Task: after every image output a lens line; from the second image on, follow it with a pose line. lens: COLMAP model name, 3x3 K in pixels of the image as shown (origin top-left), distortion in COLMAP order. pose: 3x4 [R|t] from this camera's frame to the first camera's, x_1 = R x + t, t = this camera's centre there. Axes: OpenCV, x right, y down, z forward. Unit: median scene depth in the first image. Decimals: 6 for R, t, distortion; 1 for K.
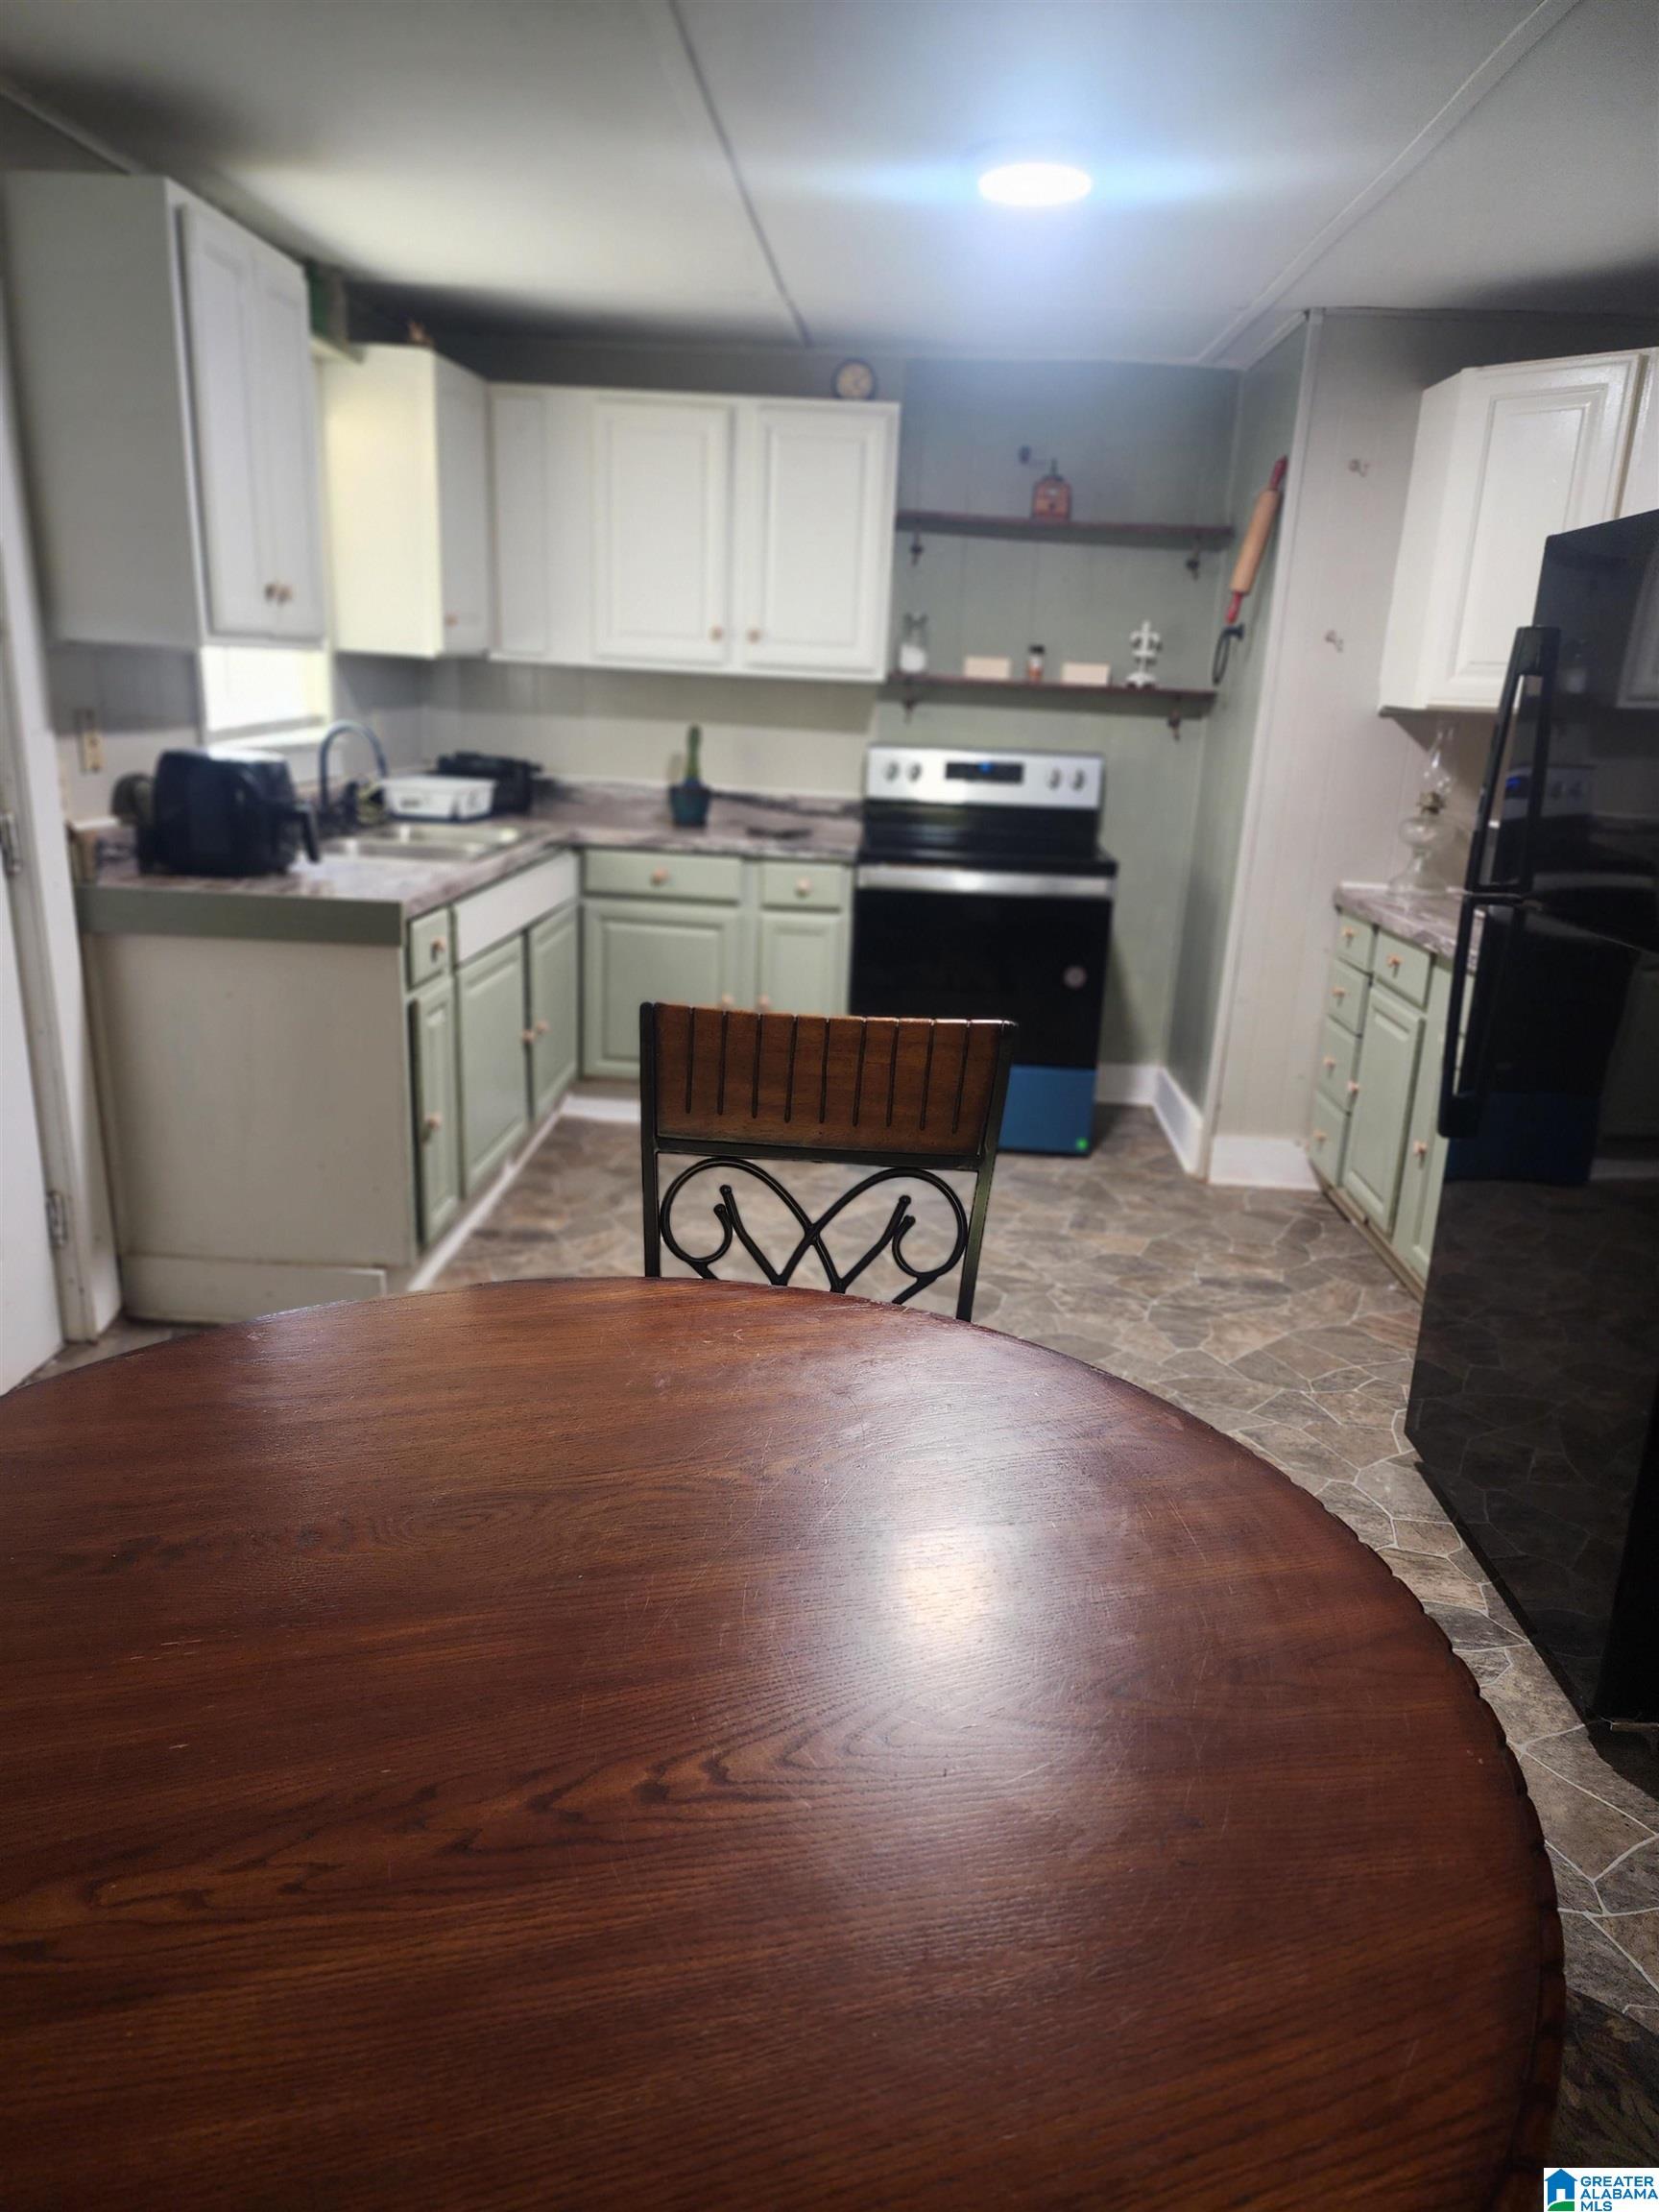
lens RADIAL K [[1490.8, 0, 829.5], [0, 1490.8, 1106.0], [0, 0, 1]] dist [0.089972, -0.085109]
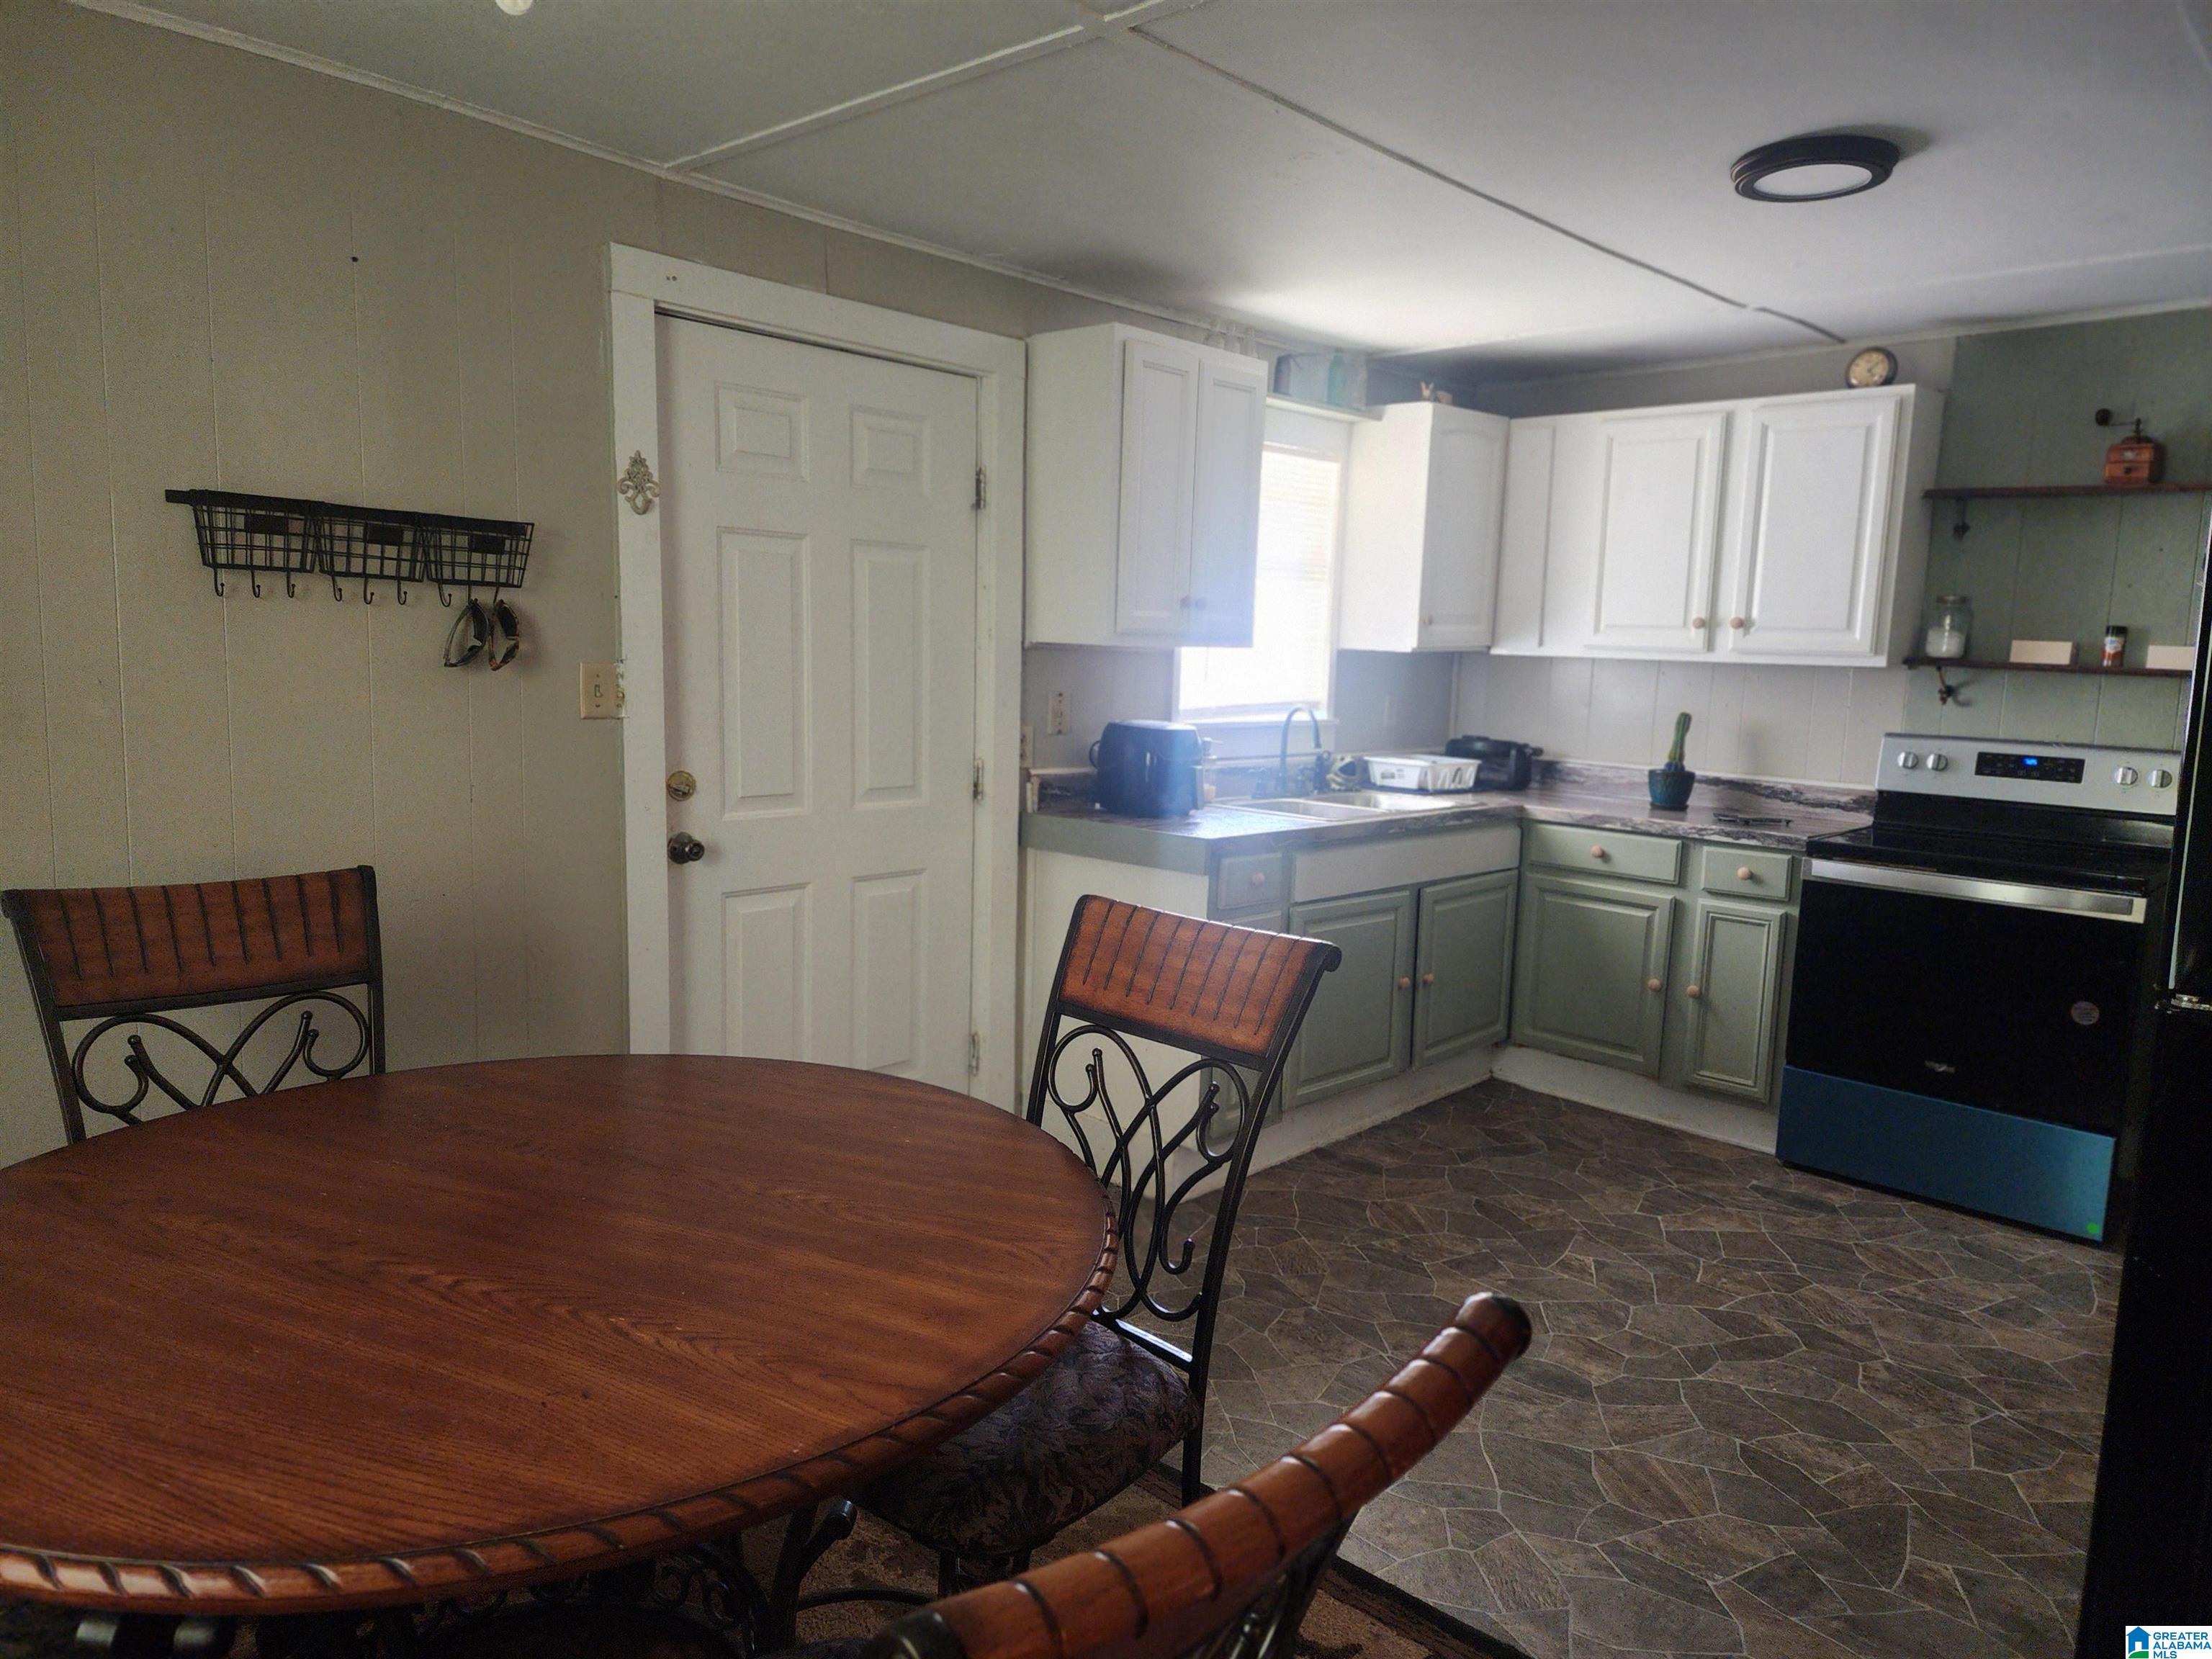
lens RADIAL K [[1490.8, 0, 1106.0], [0, 1490.8, 829.5], [0, 0, 1]] dist [0.089972, -0.085109]
pose [[0.753414, 0.061478, -0.654667, 0.303265], [-0.180757, 0.976626, -0.116309, 0.008019], [0.632214, 0.205964, 0.746916, 0.030999]]
